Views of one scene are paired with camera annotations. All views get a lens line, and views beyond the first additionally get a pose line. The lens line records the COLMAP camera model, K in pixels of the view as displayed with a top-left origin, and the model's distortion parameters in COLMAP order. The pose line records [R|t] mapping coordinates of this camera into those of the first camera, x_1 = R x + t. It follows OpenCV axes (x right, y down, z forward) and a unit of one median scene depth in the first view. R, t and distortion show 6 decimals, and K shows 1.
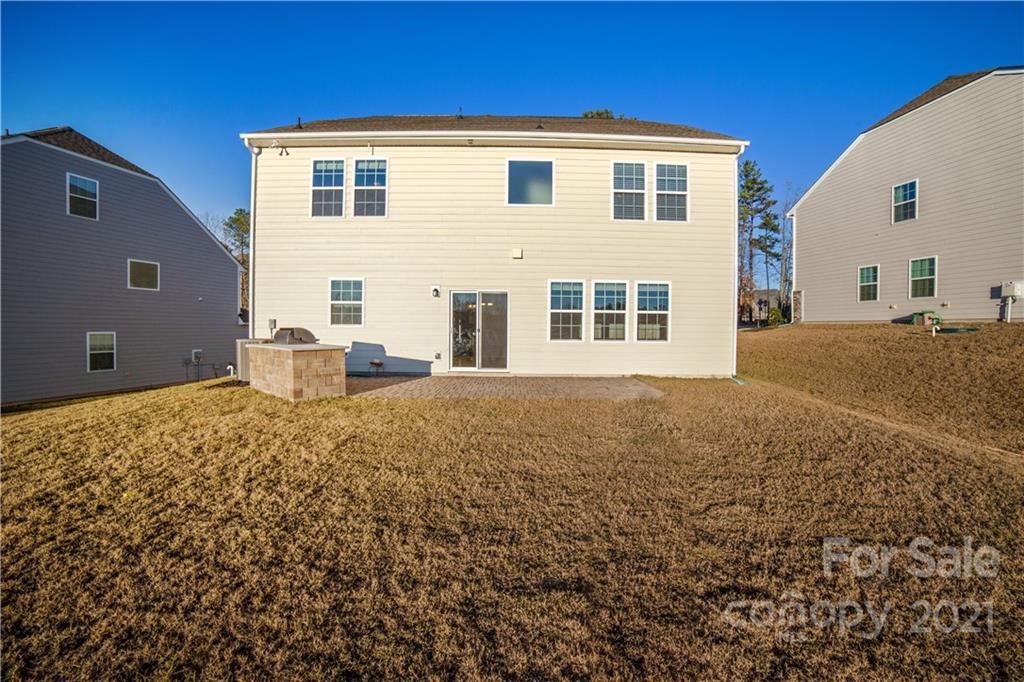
lens RADIAL K [[424.9, 0, 516.1], [0, 424.9, 332.3], [0, 0, 1]] dist [-0.042578, 0.005096]
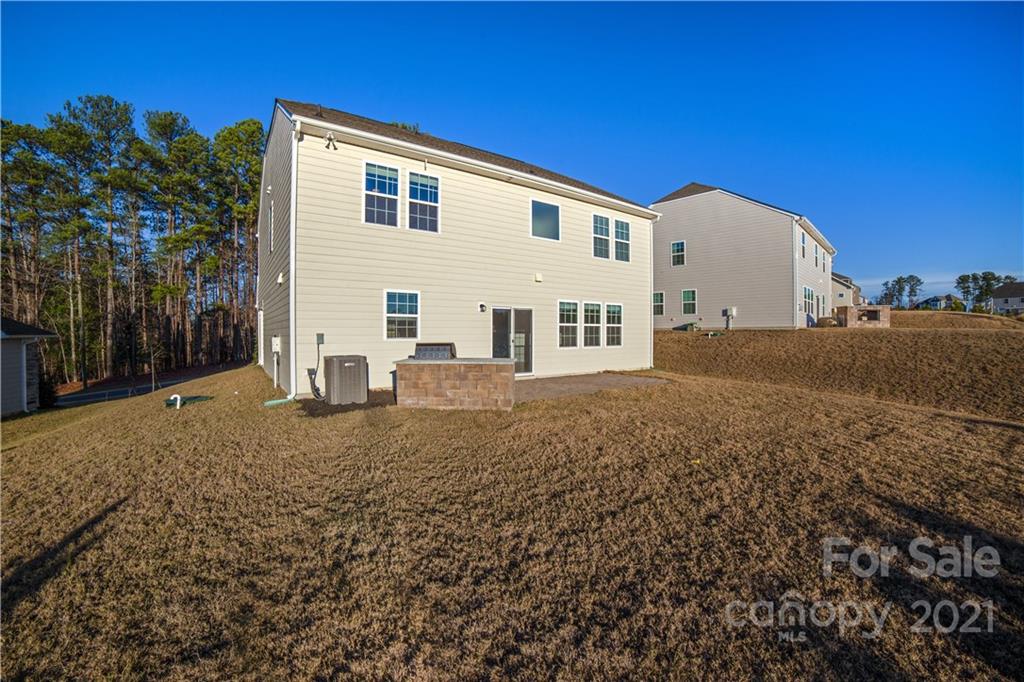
lens RADIAL K [[424.9, 0, 515.3], [0, 424.9, 335.8], [0, 0, 1]] dist [-0.042578, 0.005096]
pose [[0.813858, -0.014812, 0.580875, -0.760664], [0.013938, 0.999885, 0.005967, -0.025961], [-0.580896, 0.003240, 0.813971, 0.045875]]
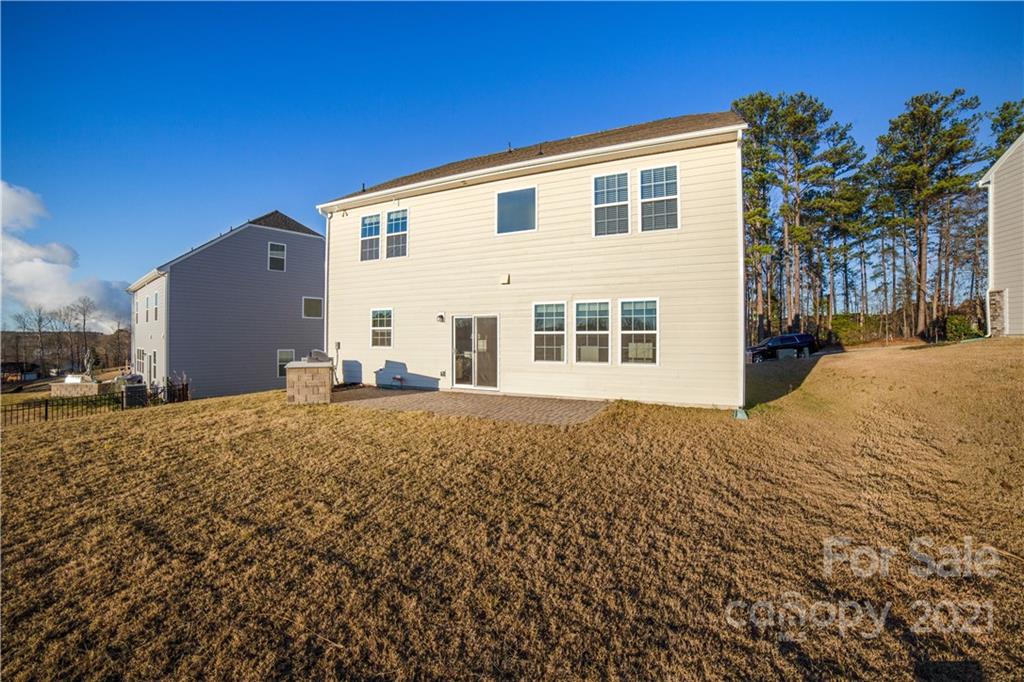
lens RADIAL K [[424.9, 0, 505.4], [0, 424.9, 340.5], [0, 0, 1]] dist [-0.042578, 0.005096]
pose [[0.894957, -0.008454, -0.446073, 0.475224], [0.000522, 0.999840, -0.017902, -0.013049], [0.446153, 0.015788, 0.894818, 0.051770]]
